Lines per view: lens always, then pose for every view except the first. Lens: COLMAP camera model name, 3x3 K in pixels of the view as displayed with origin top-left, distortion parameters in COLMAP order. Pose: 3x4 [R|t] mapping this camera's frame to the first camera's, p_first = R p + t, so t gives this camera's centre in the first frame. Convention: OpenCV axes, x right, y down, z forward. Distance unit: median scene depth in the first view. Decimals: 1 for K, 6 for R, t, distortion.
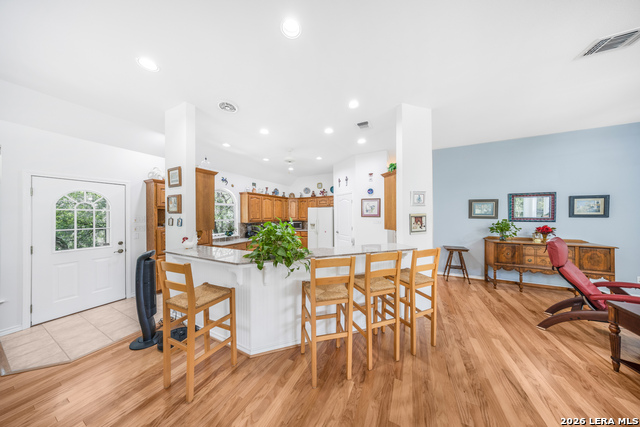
lens RADIAL K [[182.3, 0, 320.0], [0, 182.3, 213.5], [0, 0, 1]] dist [-0.000253, -0.000017]
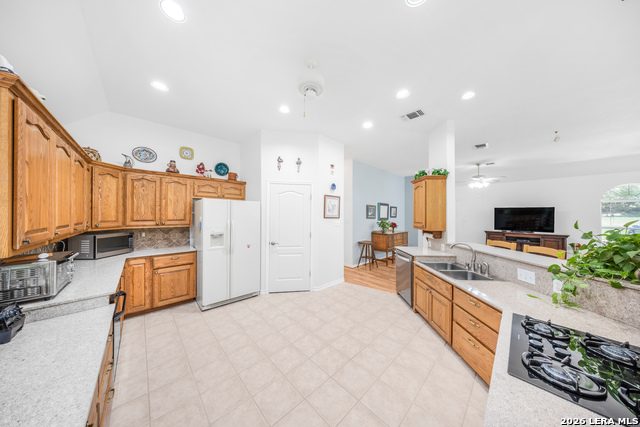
lens RADIAL K [[188.6, 0, 315.5], [0, 188.6, 214.1], [0, 0, 1]] dist [0.000493, -0.000019]
pose [[0.339371, 0.012503, 0.940569, -0.480749], [-0.015896, 0.999845, -0.007556, 0.006427], [-0.940518, -0.012387, 0.339517, 0.706001]]
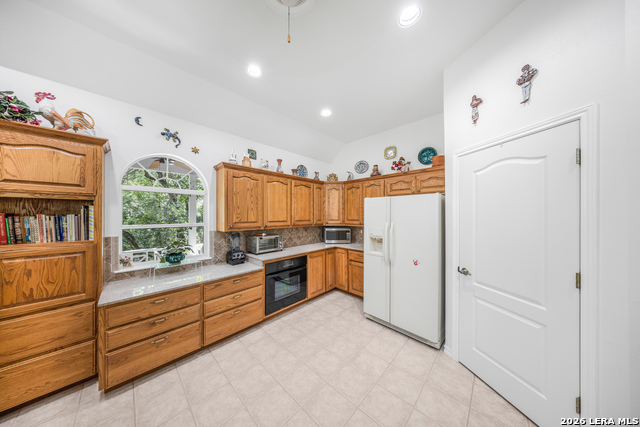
lens RADIAL K [[188.6, 0, 315.5], [0, 188.6, 214.1], [0, 0, 1]] dist [0.000493, -0.000019]
pose [[0.954090, 0.007287, -0.299432, -0.052570], [-0.005345, 0.999959, 0.007305, 0.002382], [0.299473, -0.005370, 0.954090, 0.663149]]
